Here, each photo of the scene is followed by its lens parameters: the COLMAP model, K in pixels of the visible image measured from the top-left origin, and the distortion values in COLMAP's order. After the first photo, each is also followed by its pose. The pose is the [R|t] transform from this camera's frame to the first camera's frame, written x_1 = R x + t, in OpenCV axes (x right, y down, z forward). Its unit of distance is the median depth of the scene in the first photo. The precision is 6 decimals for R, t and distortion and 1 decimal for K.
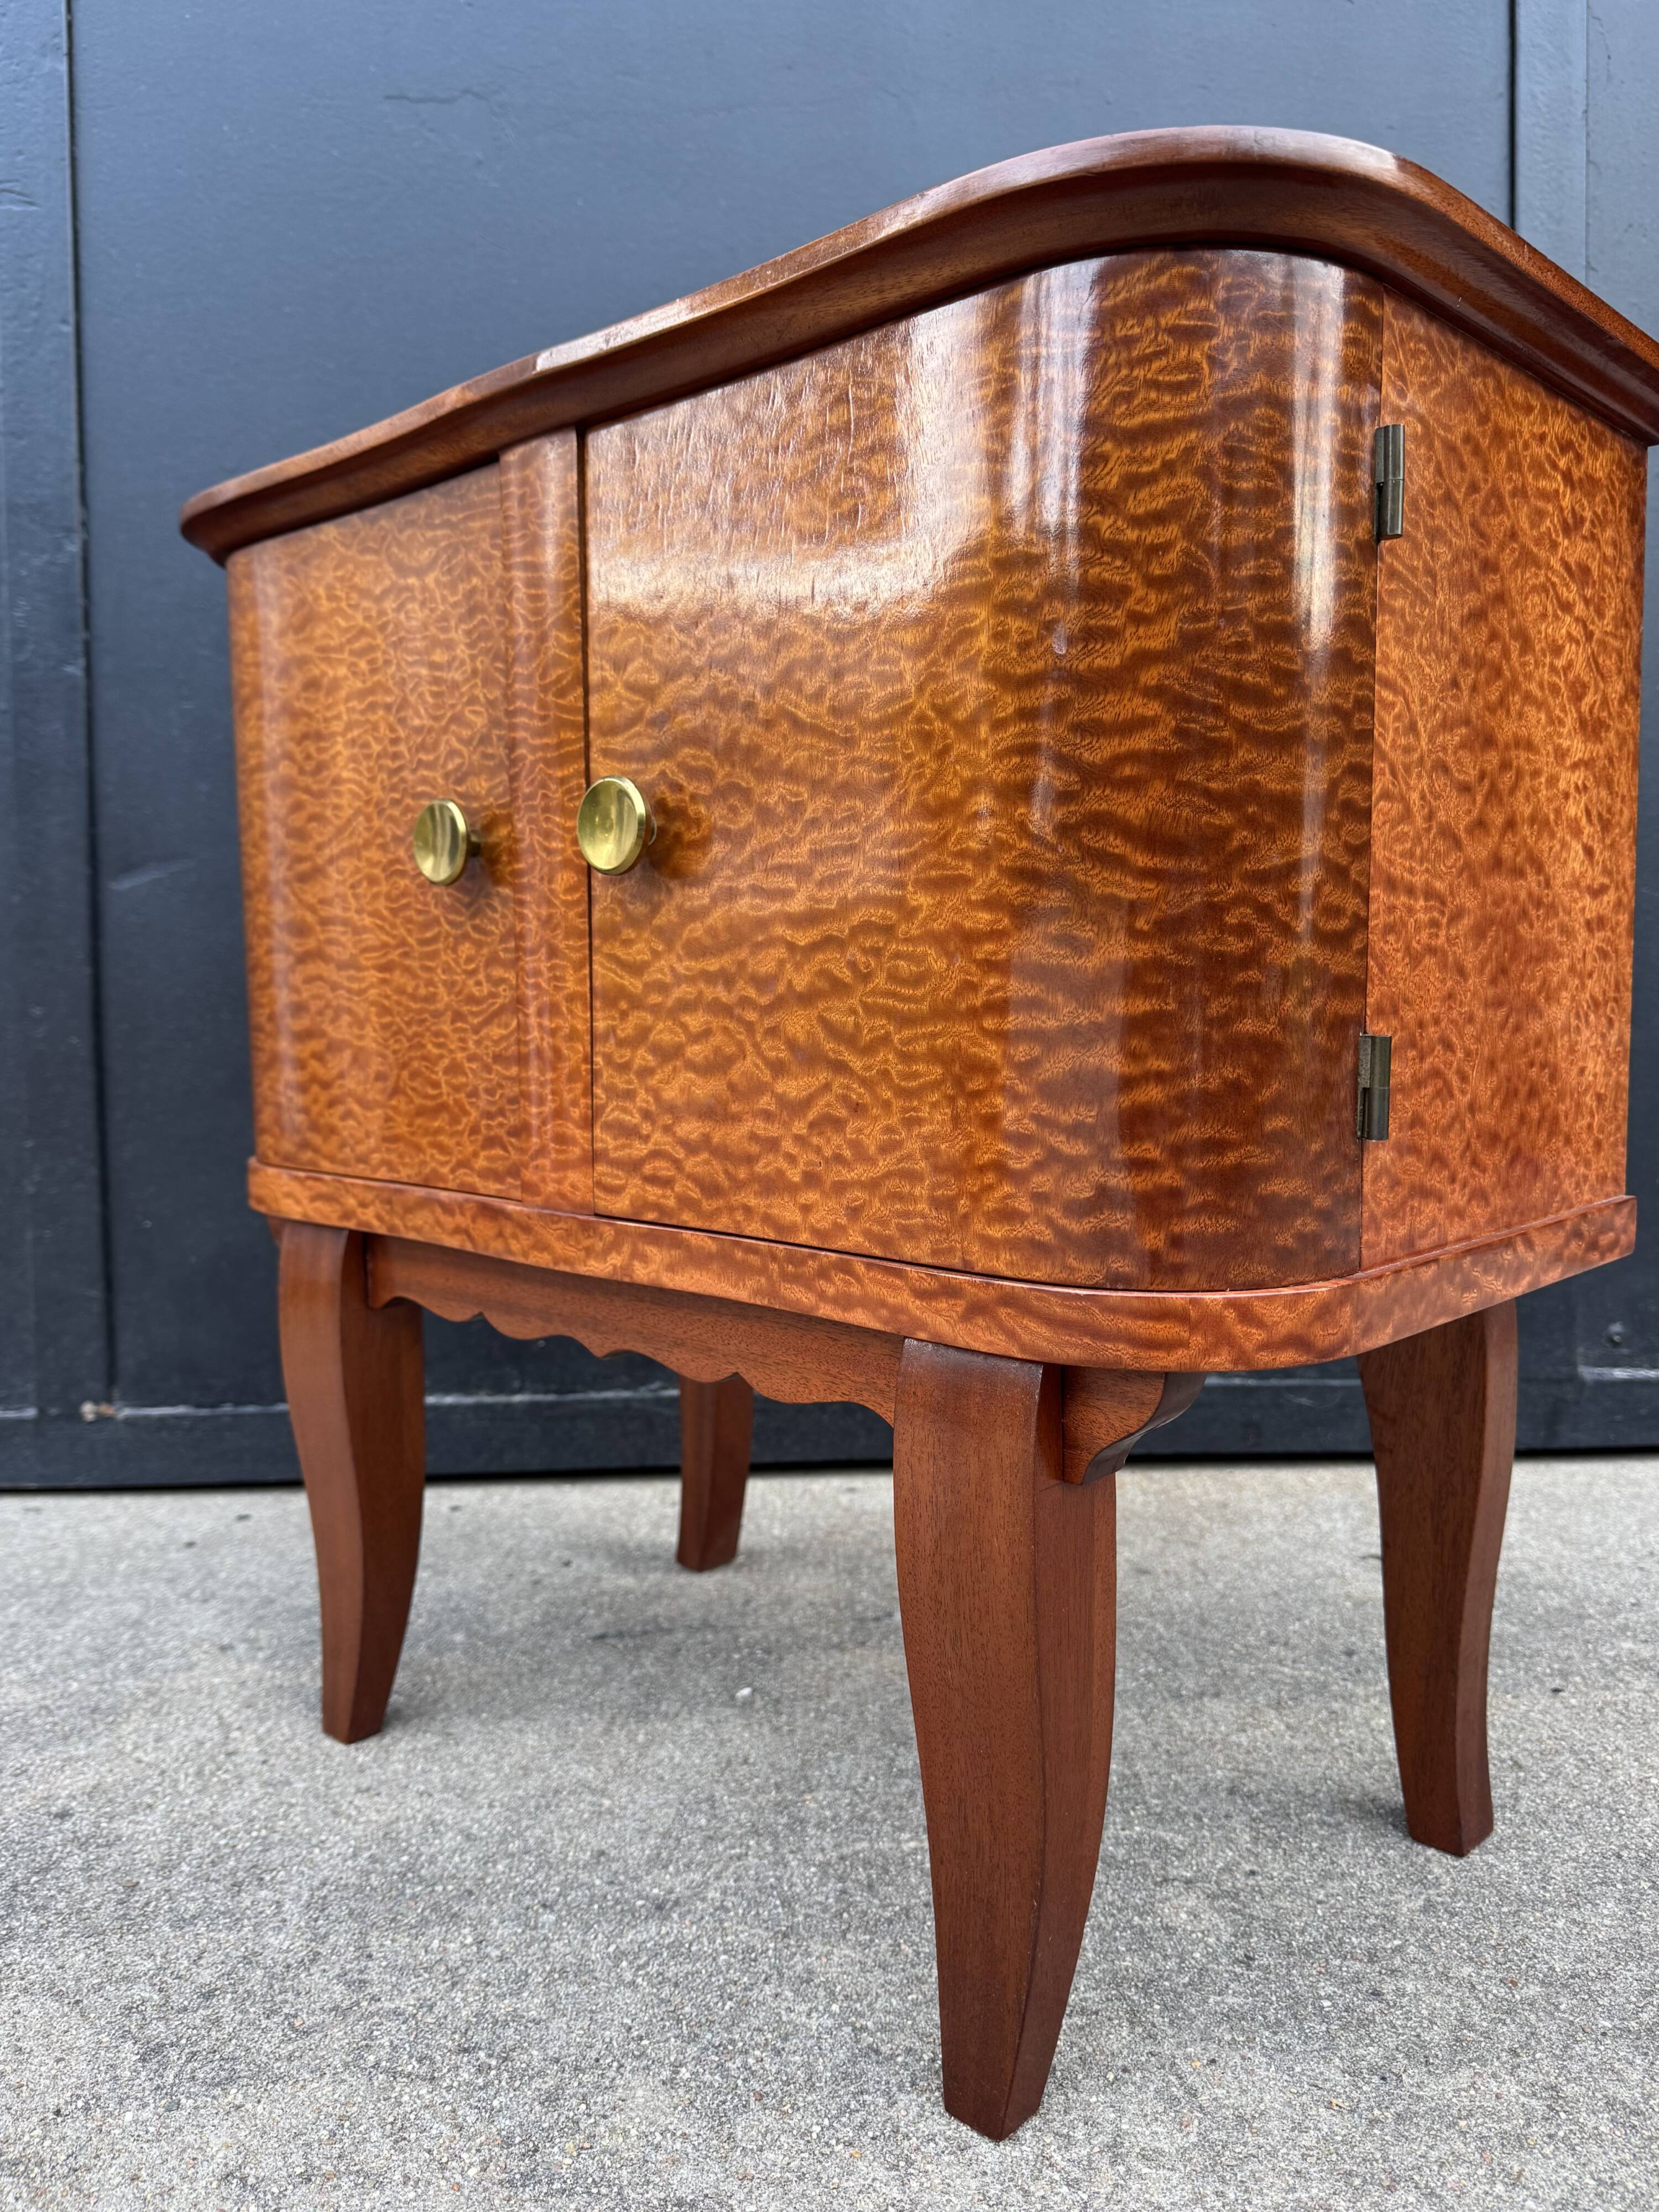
lens RADIAL K [[1703.9, 0, 829.1], [0, 1703.9, 1107.9], [0, 0, 1]] dist [0.117484, -0.382523]
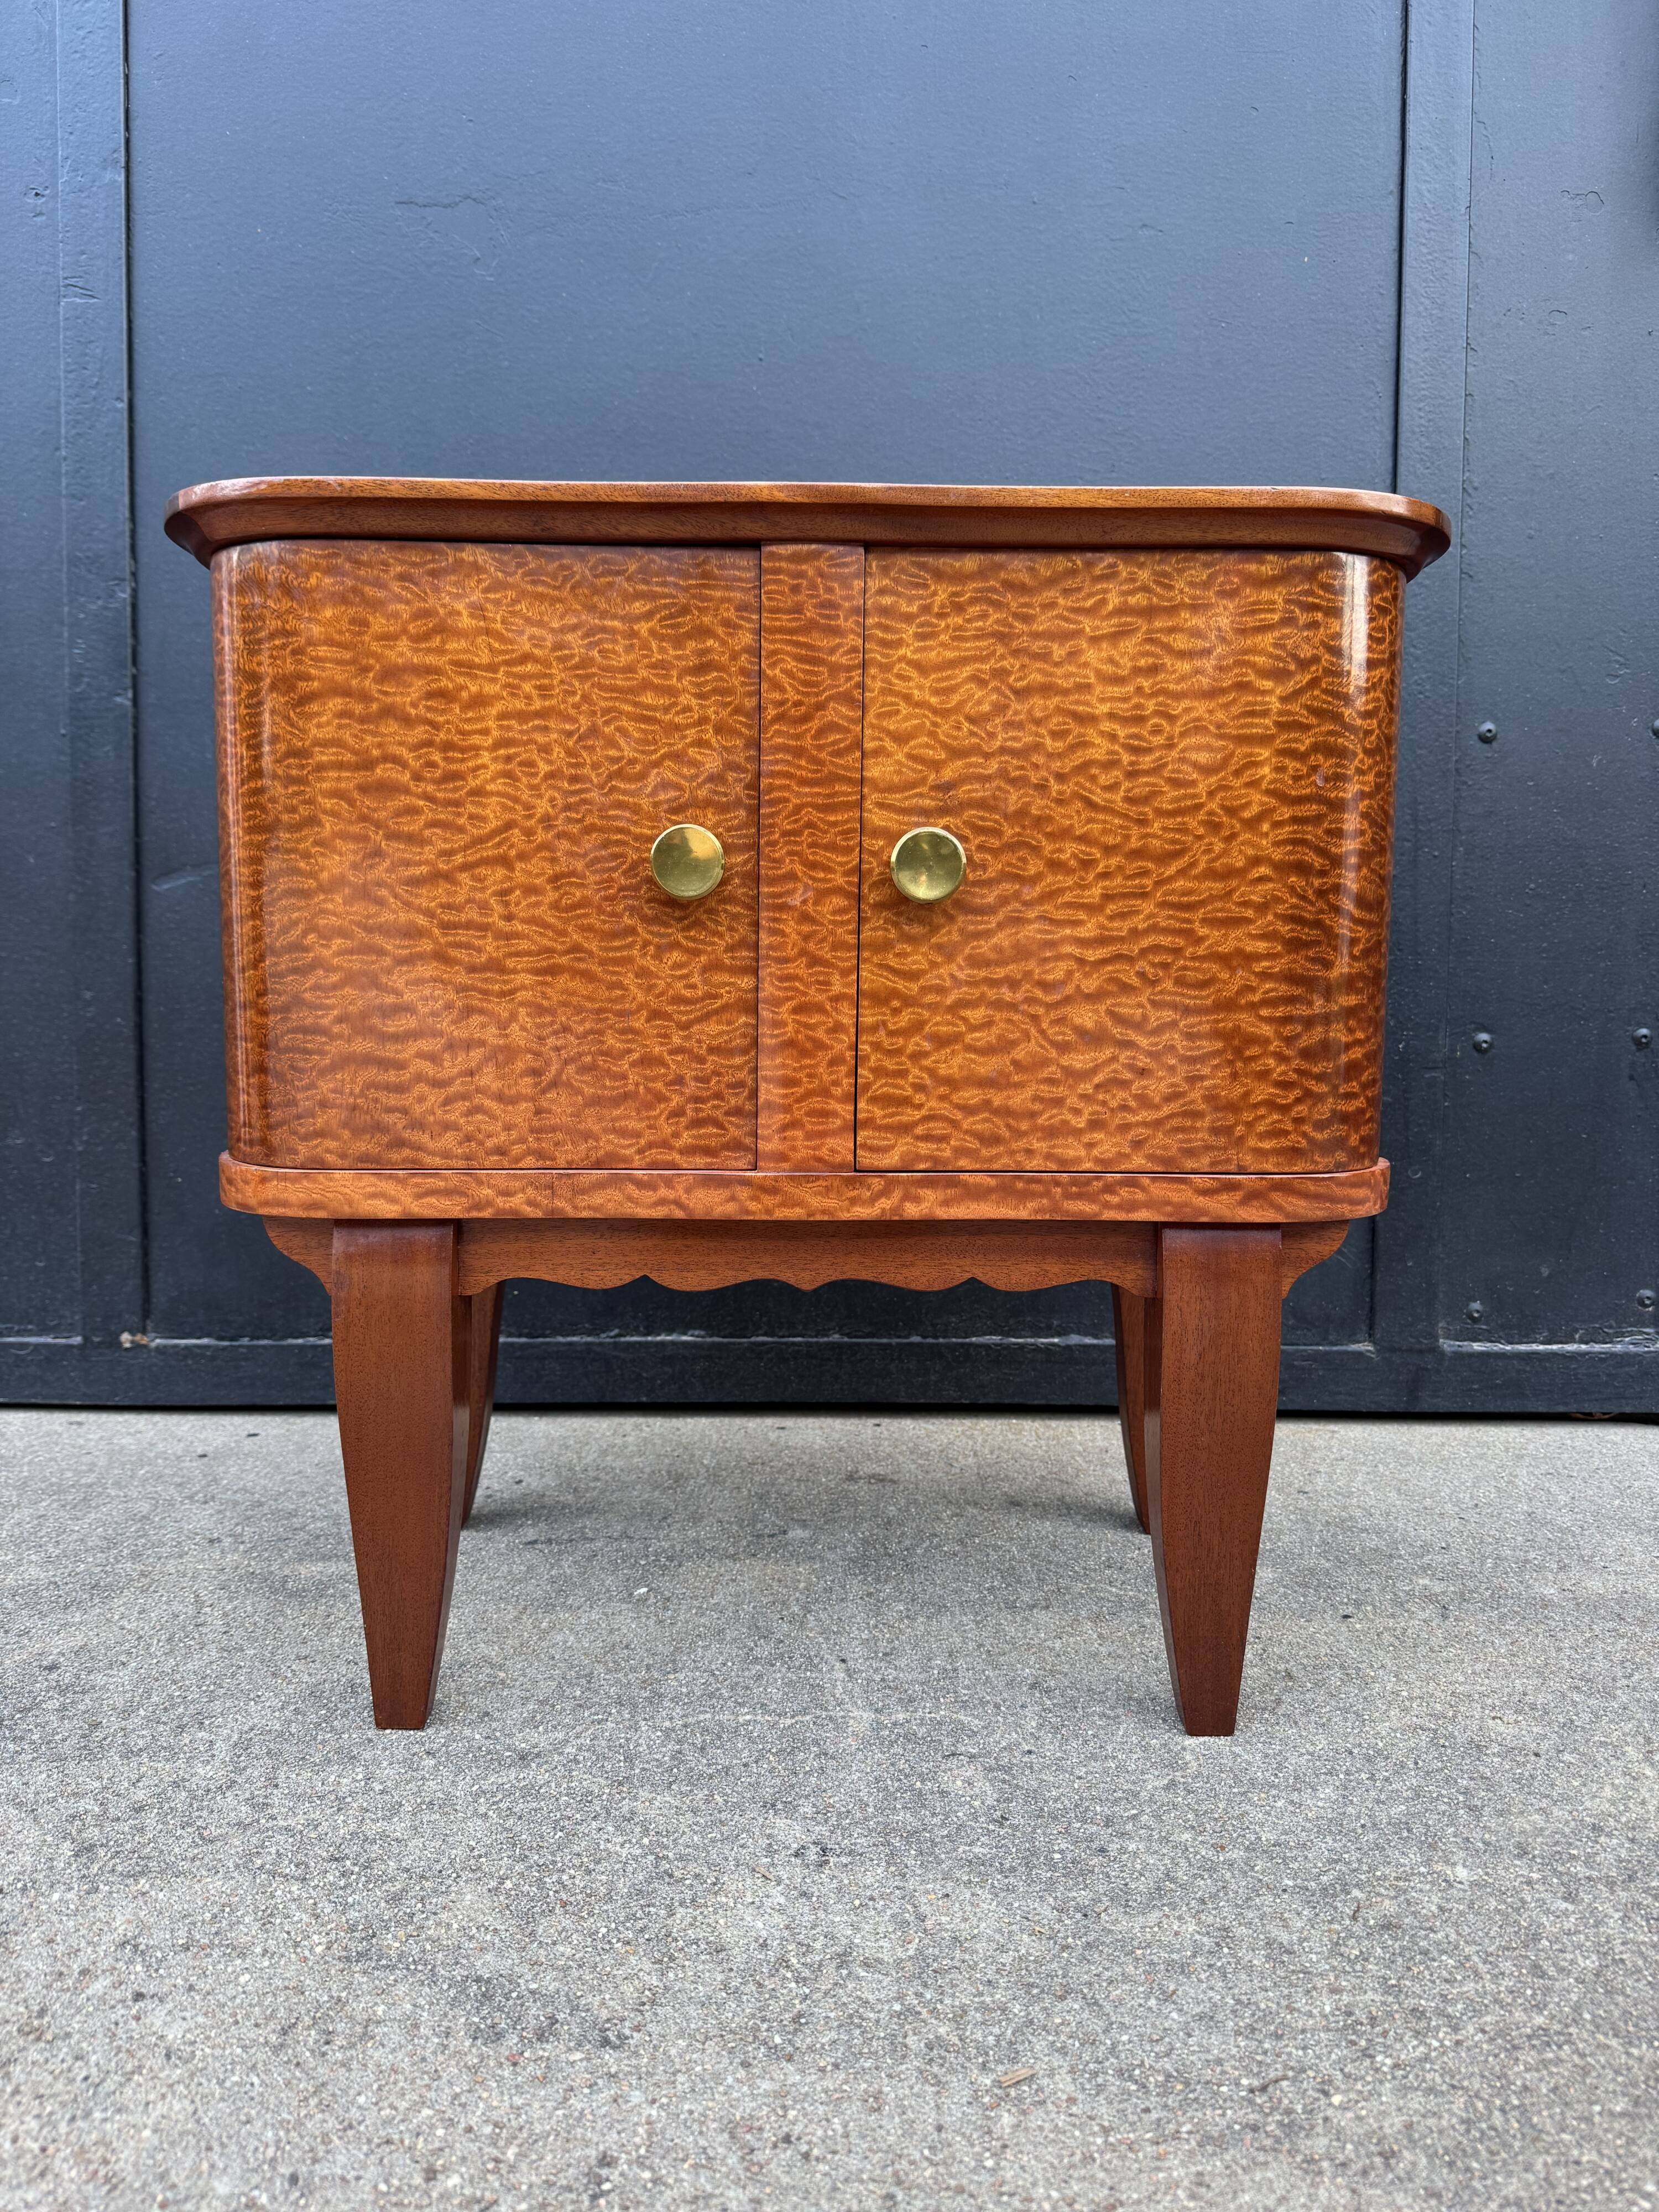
lens RADIAL K [[1564.4, 0, 828.5], [0, 1564.4, 1103.4], [0, 0, 1]] dist [0.056426, -0.077661]
pose [[0.715406, -0.052855, 0.696707, -1.052619], [0.047472, 0.998507, 0.027005, -0.020970], [-0.697094, 0.013755, 0.716847, 0.211325]]
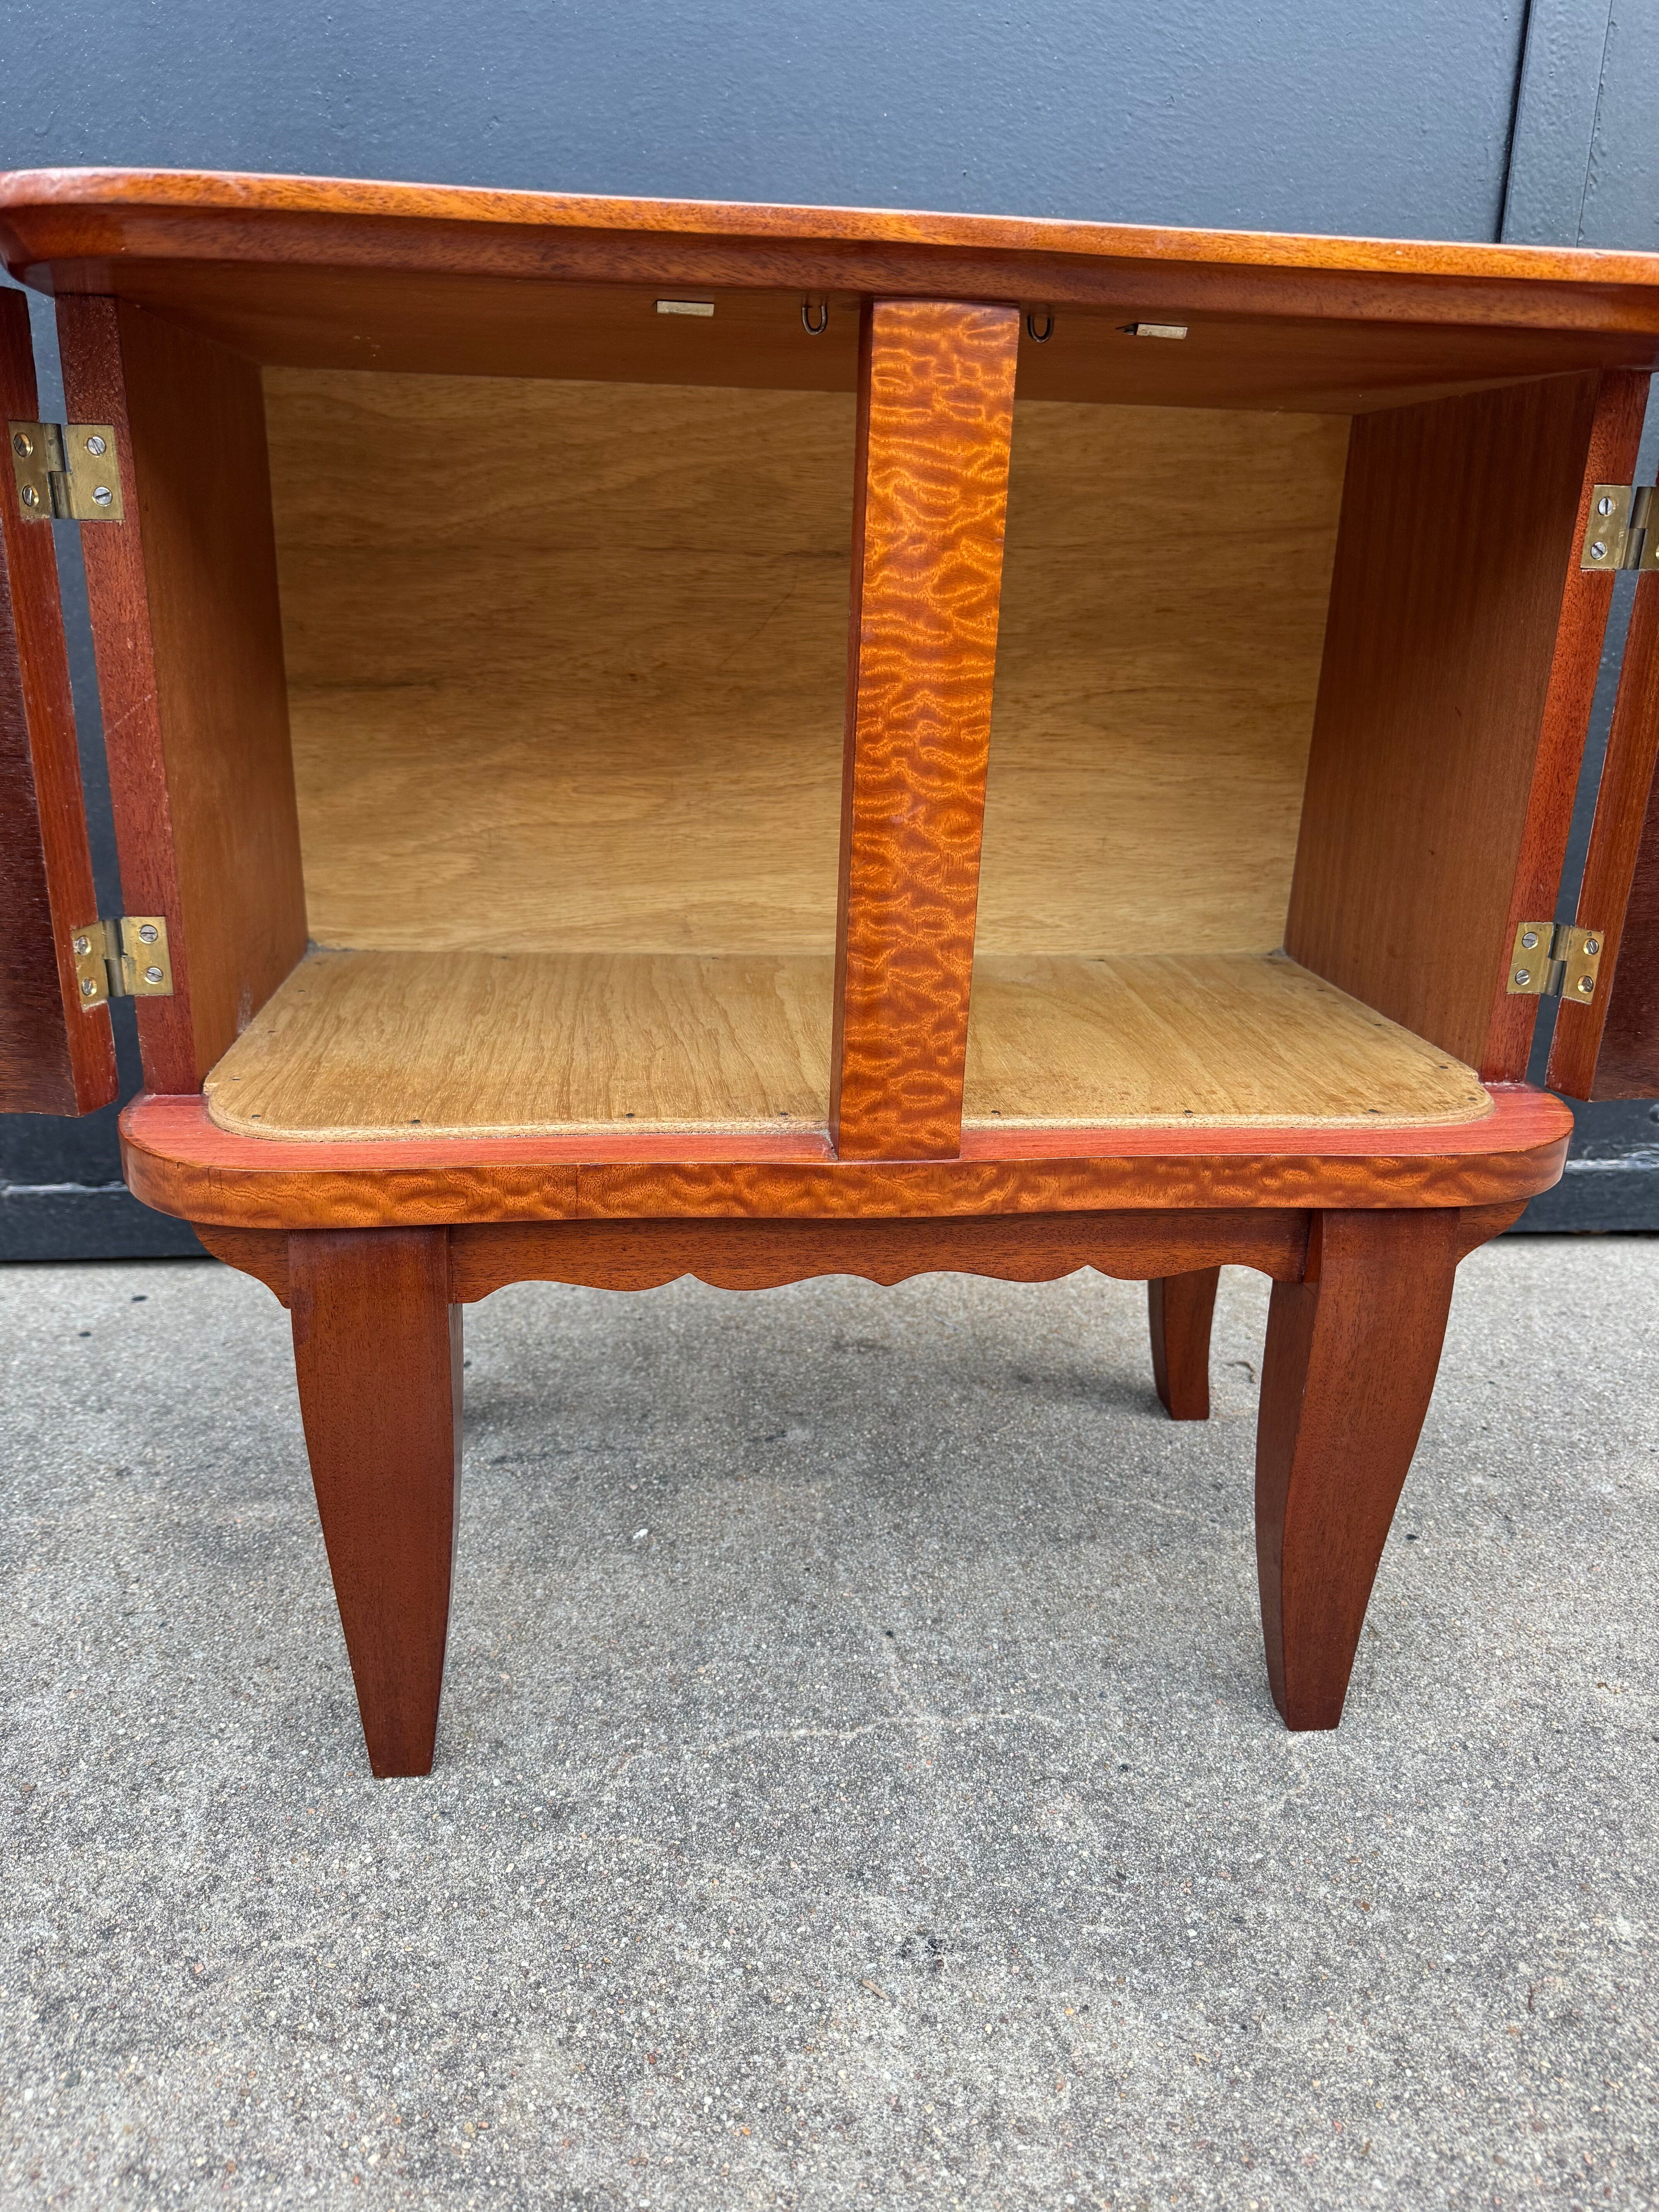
lens RADIAL K [[1578.8, 0, 824.9], [0, 1578.8, 1105.2], [0, 0, 1]] dist [0.007572, -0.011720]
pose [[0.637647, -0.224427, 0.736912, -0.948289], [0.032601, 0.963625, 0.265263, -0.234047], [-0.769639, -0.145120, 0.621769, 0.552773]]
